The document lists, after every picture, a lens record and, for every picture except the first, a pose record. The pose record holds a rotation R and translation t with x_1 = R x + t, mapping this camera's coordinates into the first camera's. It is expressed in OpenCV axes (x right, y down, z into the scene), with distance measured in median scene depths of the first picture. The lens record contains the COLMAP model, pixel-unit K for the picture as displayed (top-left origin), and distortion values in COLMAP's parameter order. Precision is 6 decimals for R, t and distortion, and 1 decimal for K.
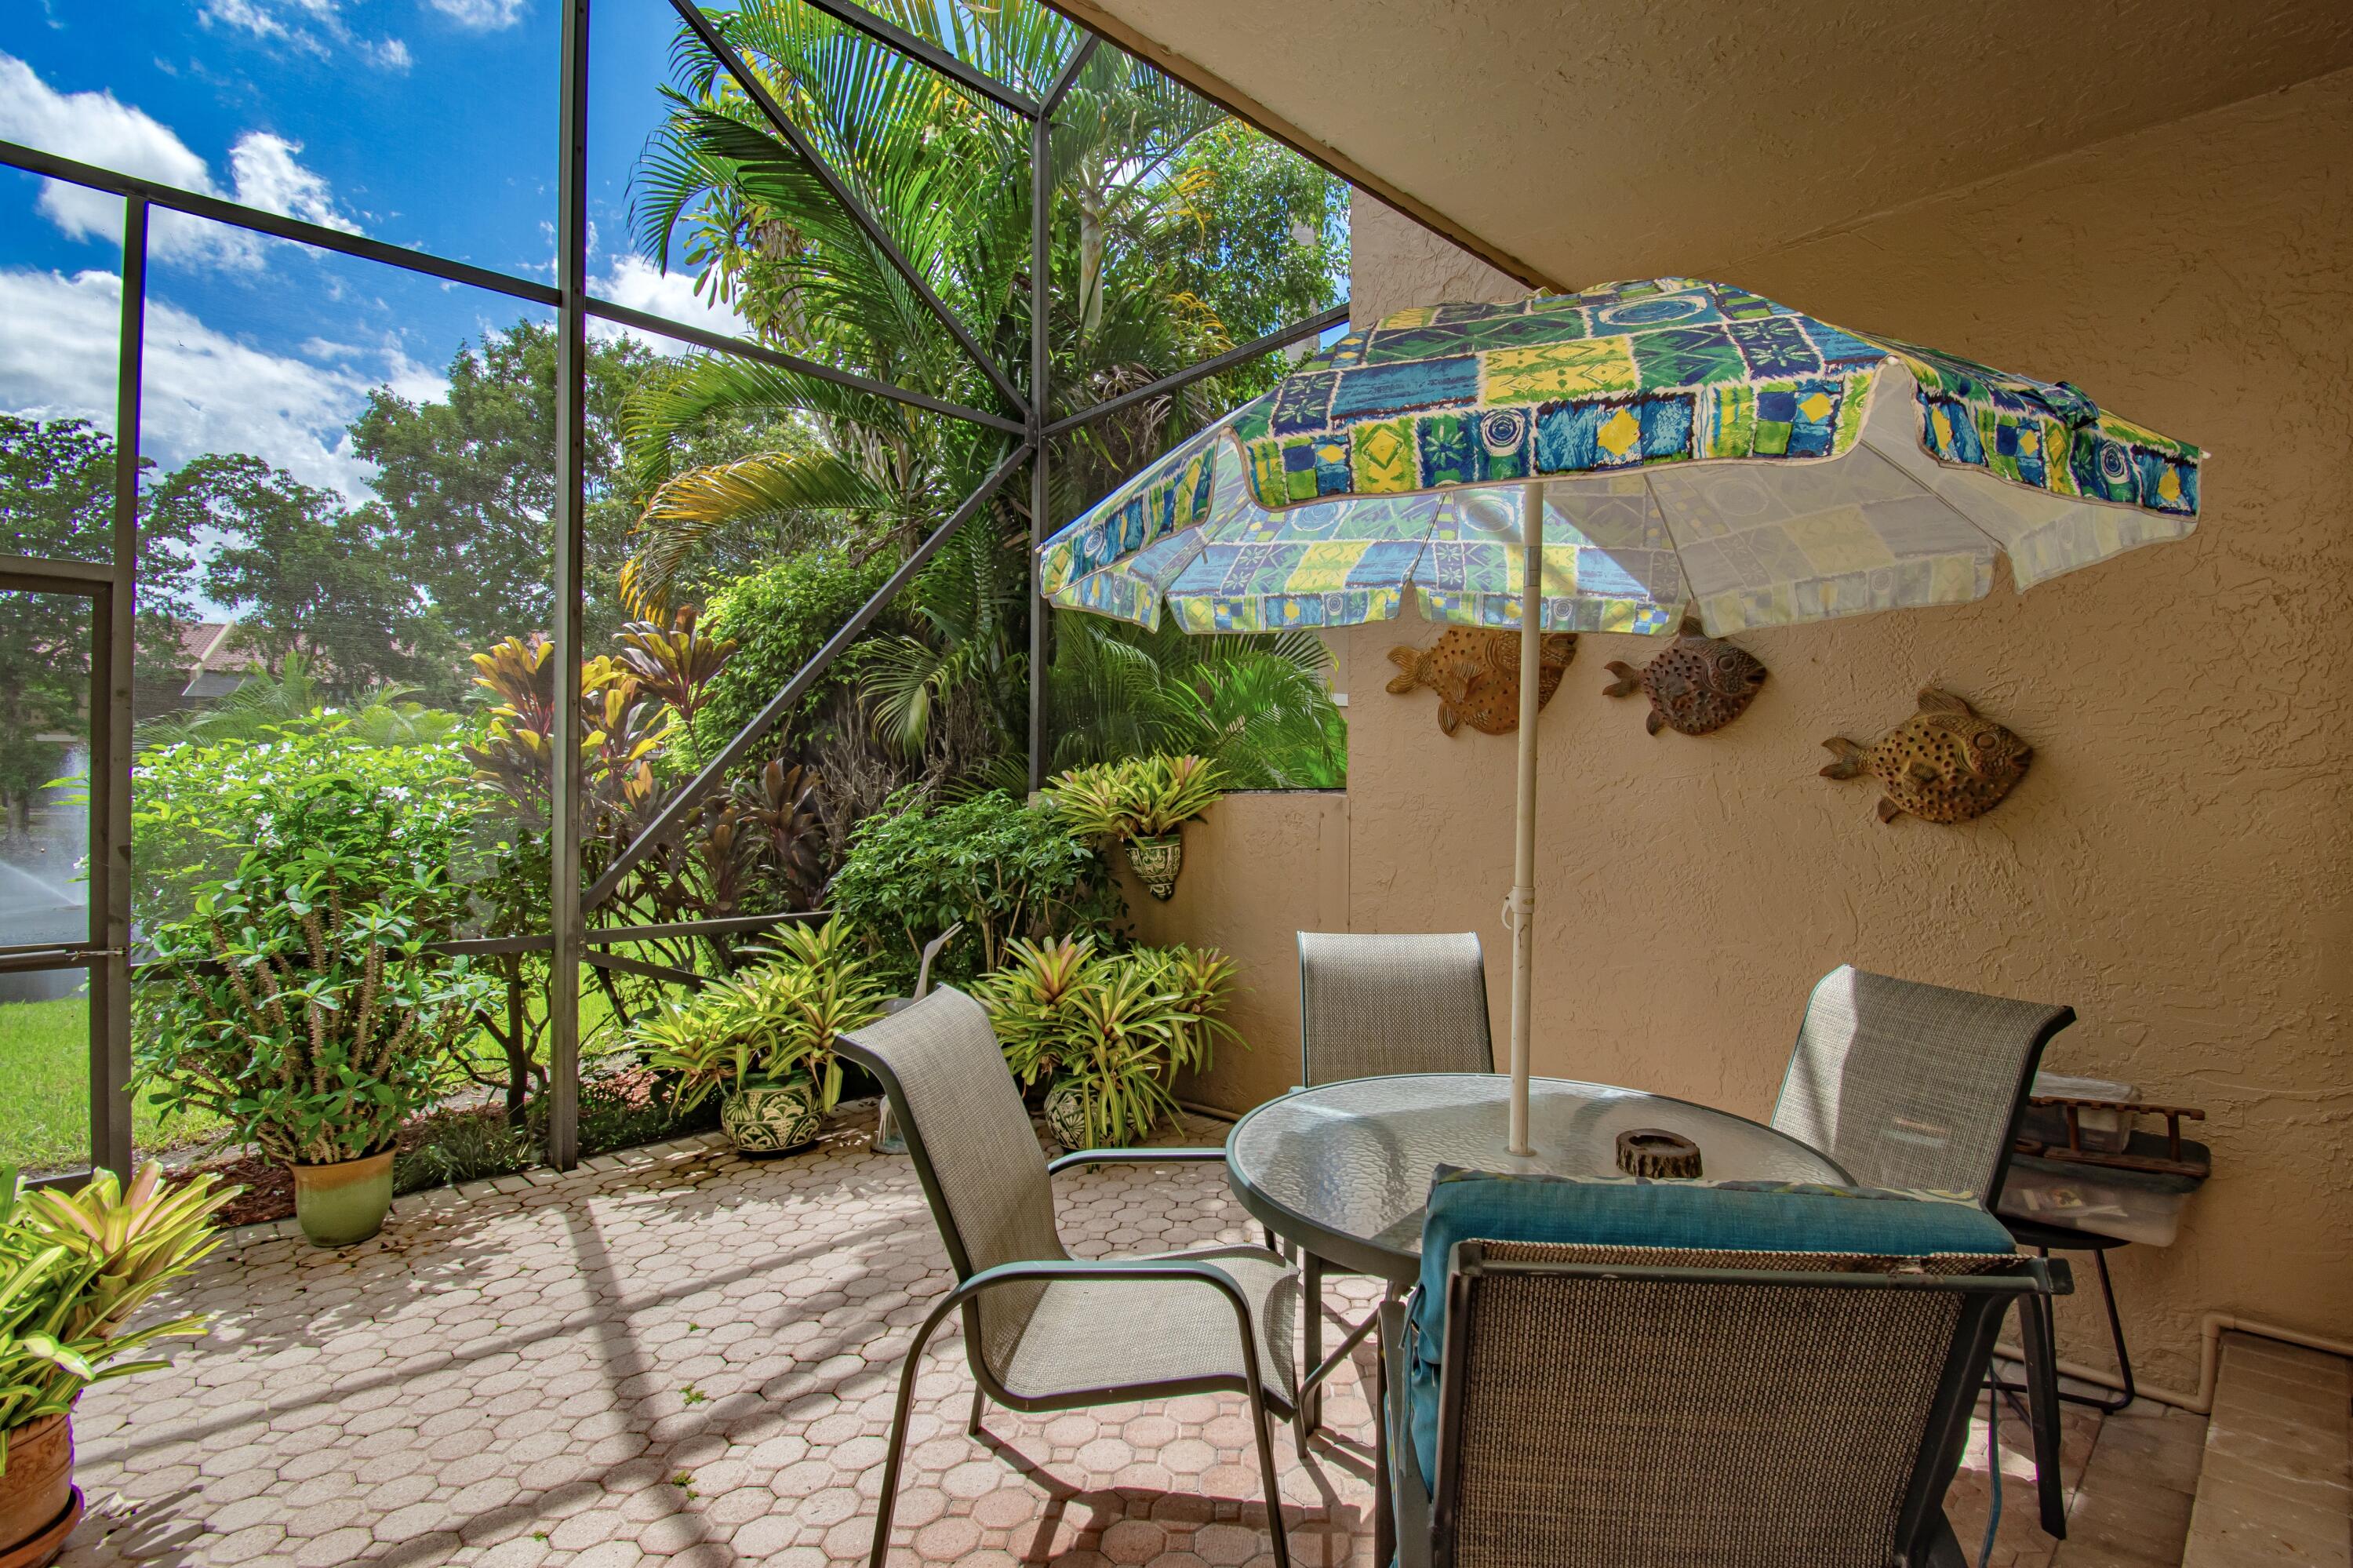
lens RADIAL K [[1062.4, 0, 1221.1], [0, 1062.4, 785.8], [0, 0, 1]] dist [0.014149, -0.020318]
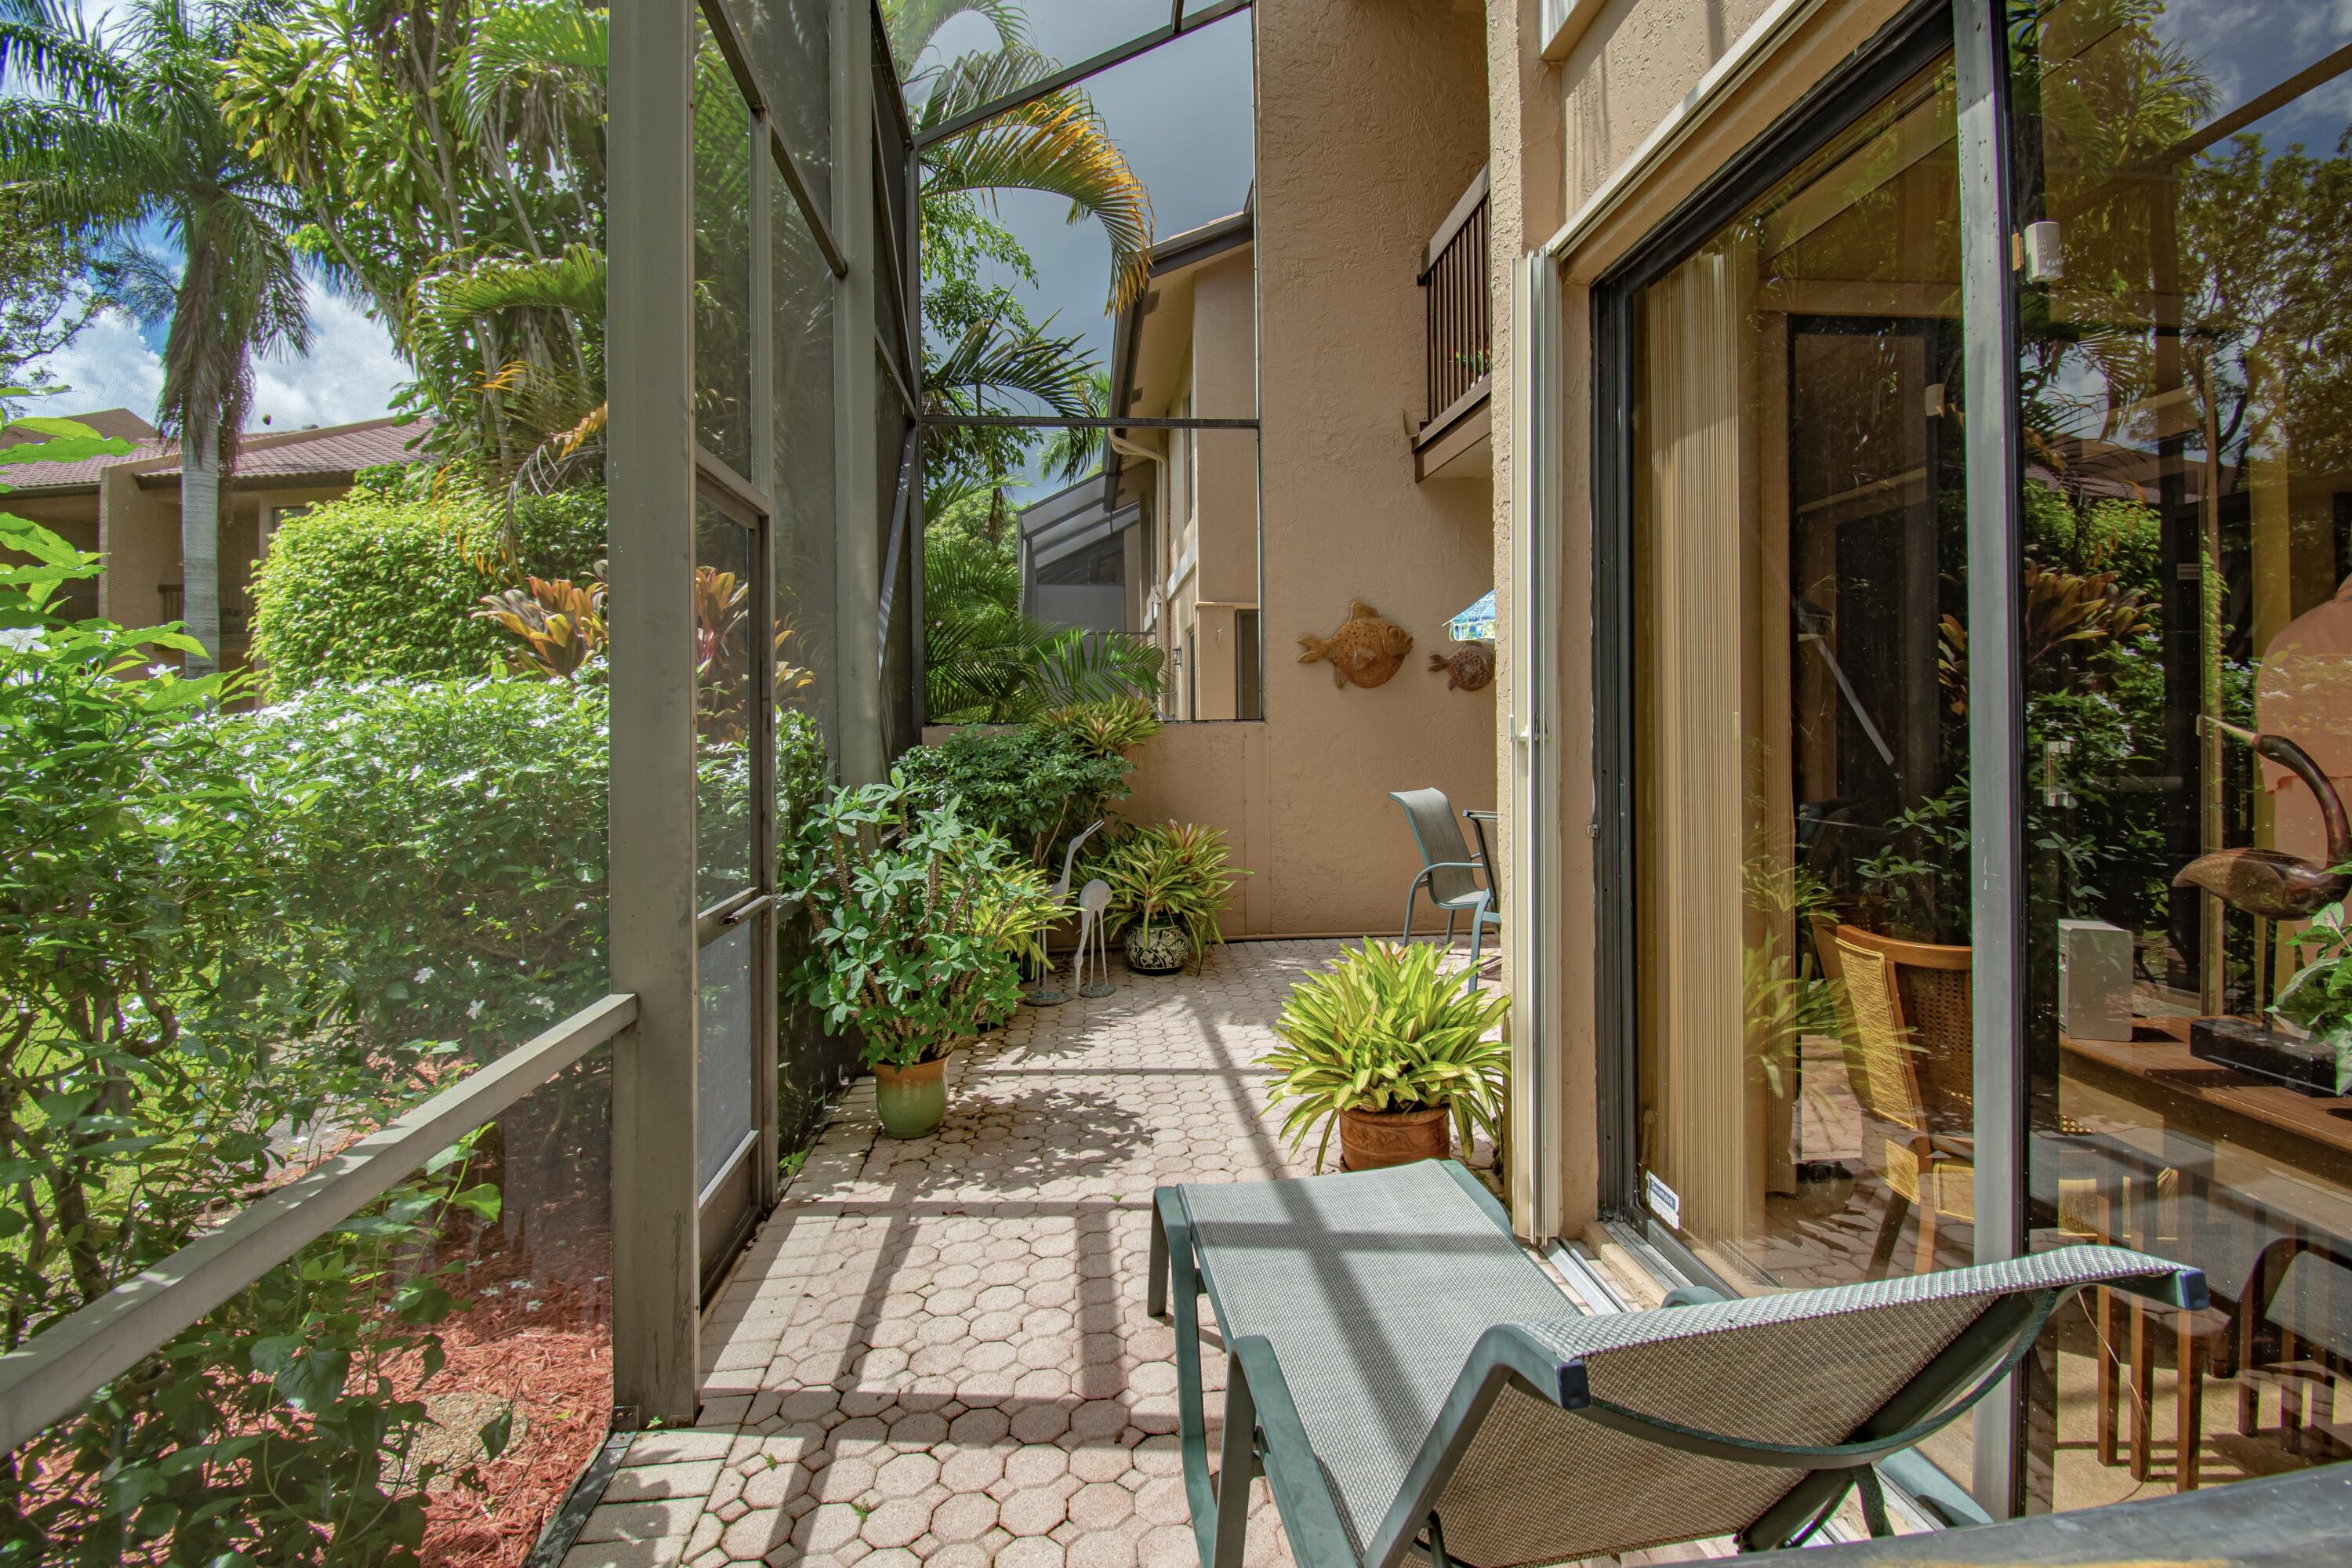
lens RADIAL K [[1061.9, 0, 1152.7], [0, 1061.9, 721.6], [0, 0, 1]] dist [0.014149, -0.020318]
pose [[0.657575, -0.008223, 0.753344, -1.507197], [0.015124, 0.999883, -0.002287, 0.007861], [-0.753238, 0.012898, 0.657622, 0.079344]]
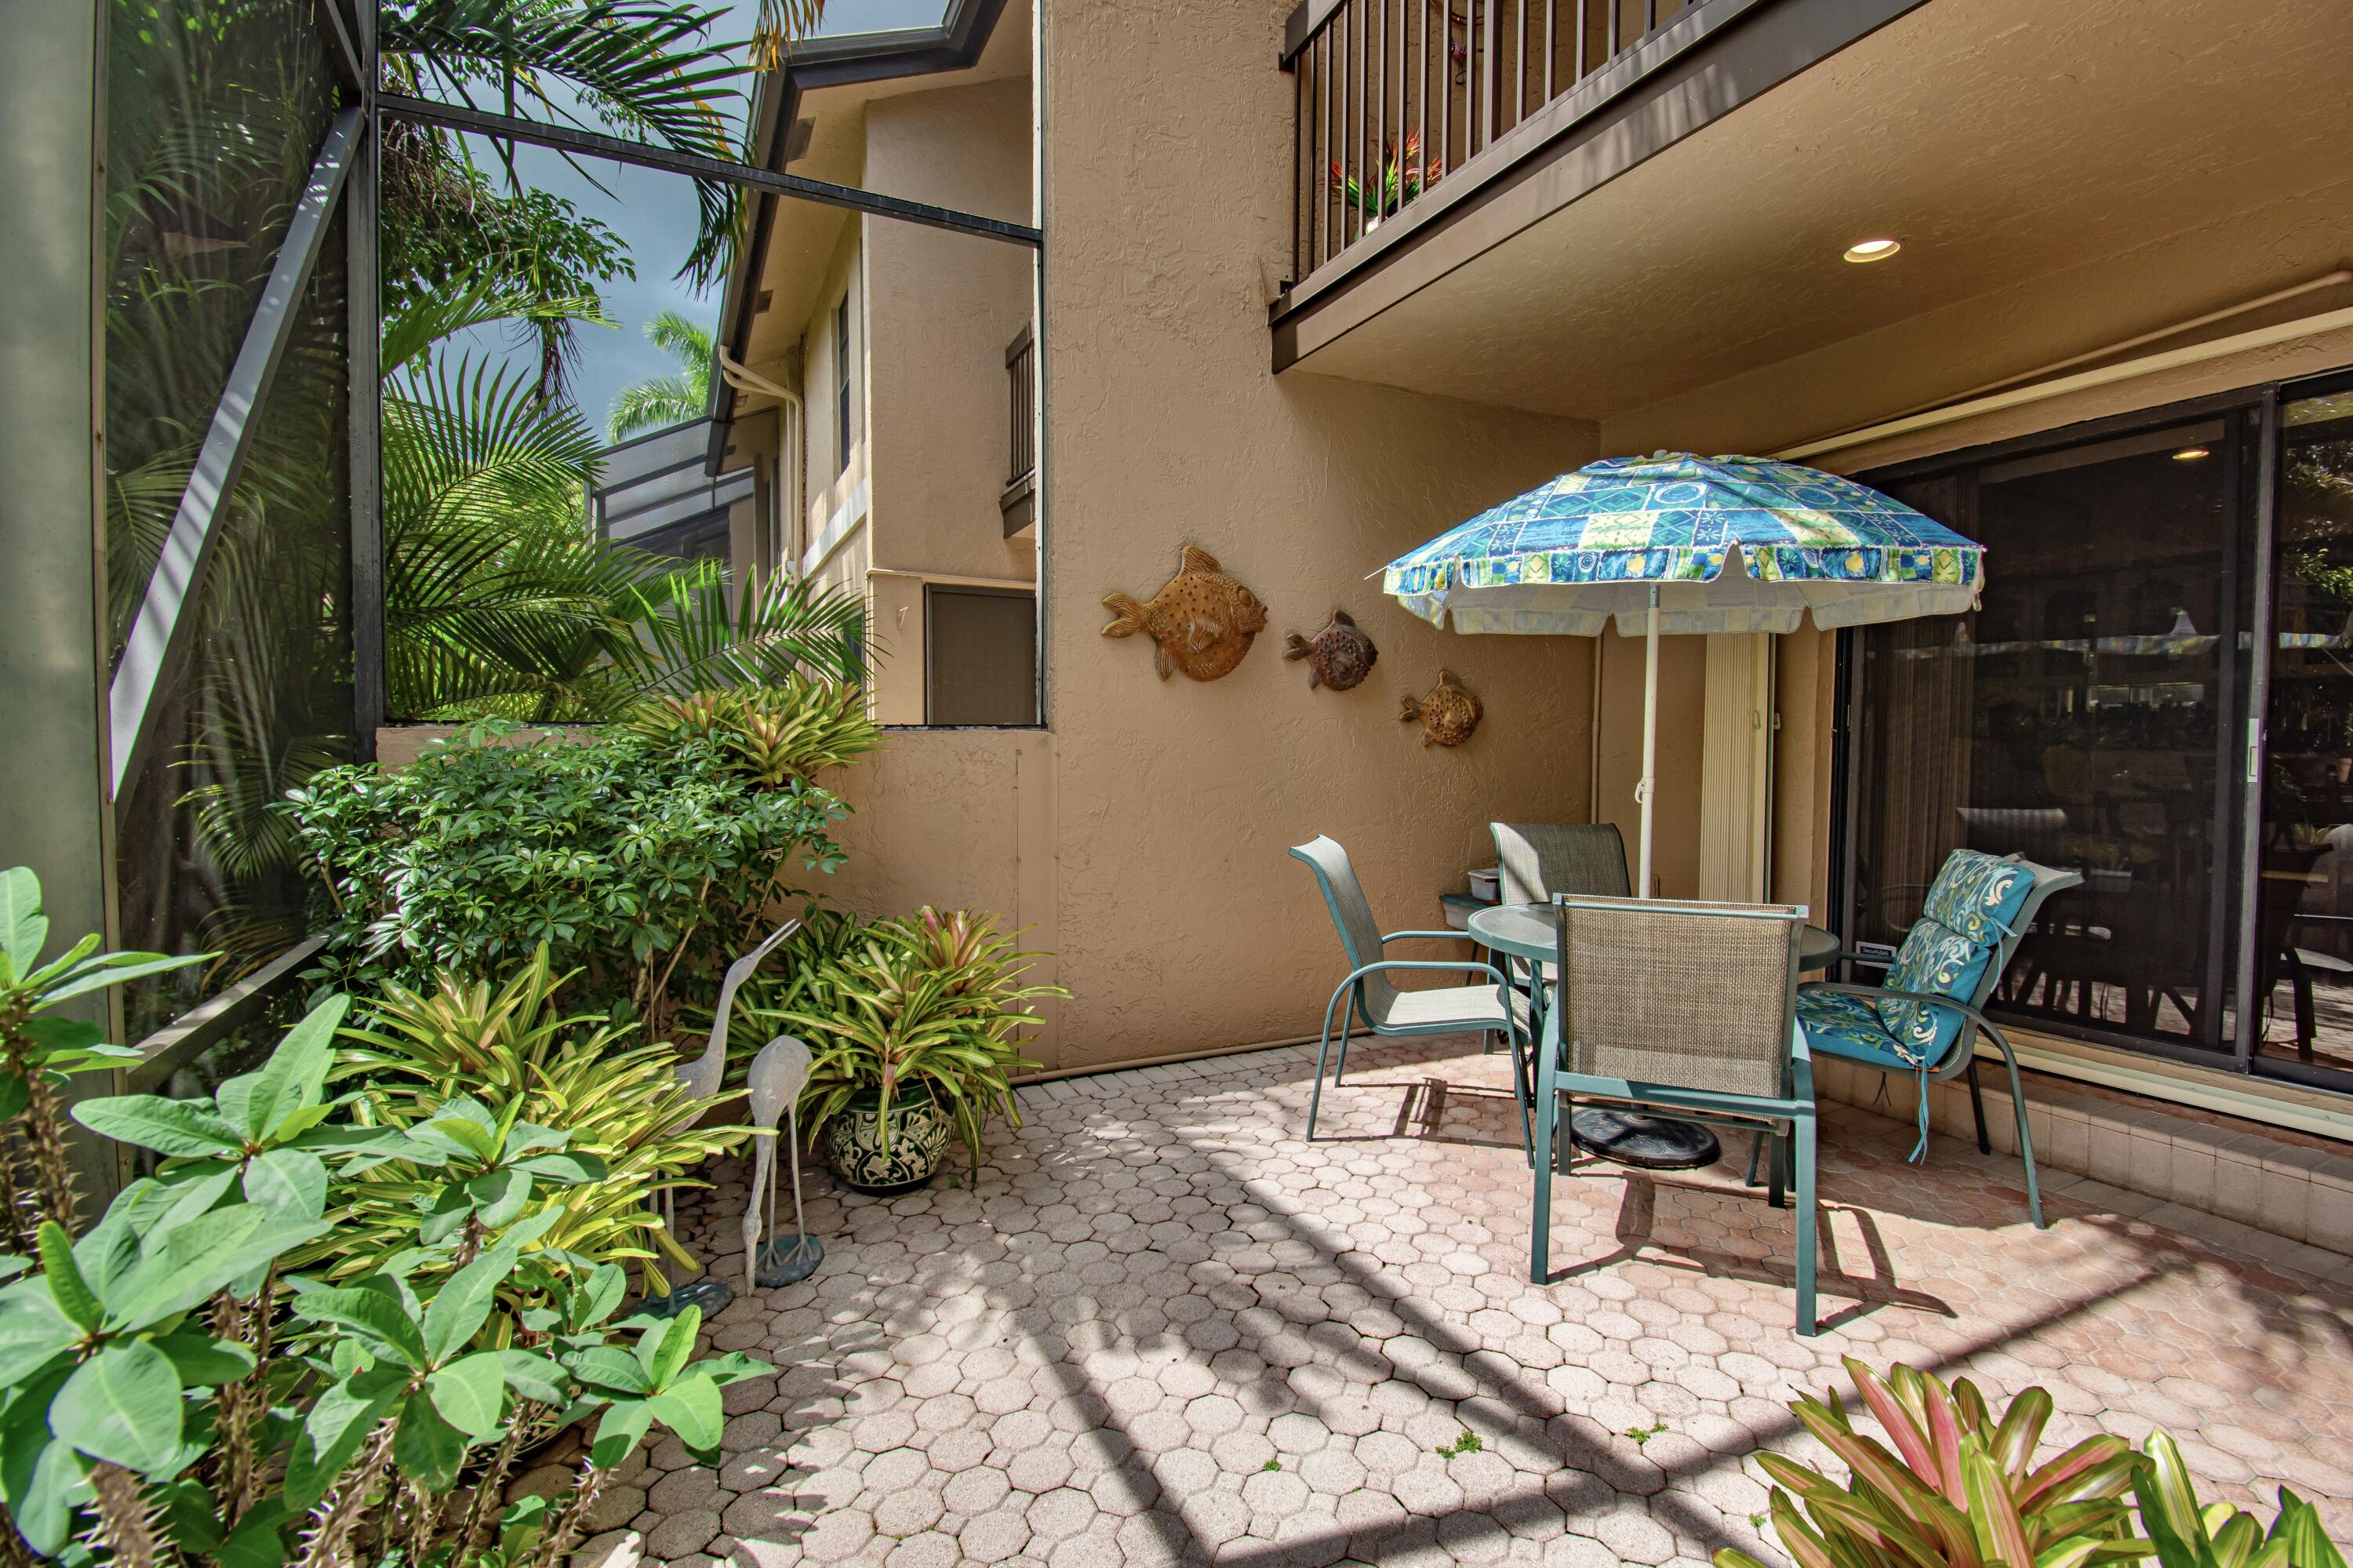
lens RADIAL K [[1062.4, 0, 1177.0], [0, 1062.4, 788.7], [0, 0, 1]] dist [0.014149, -0.020318]
pose [[0.330083, -0.041271, 0.943049, -0.975341], [0.000824, 0.999056, 0.043434, 0.021430], [-0.943952, -0.013560, 0.329805, 0.693549]]
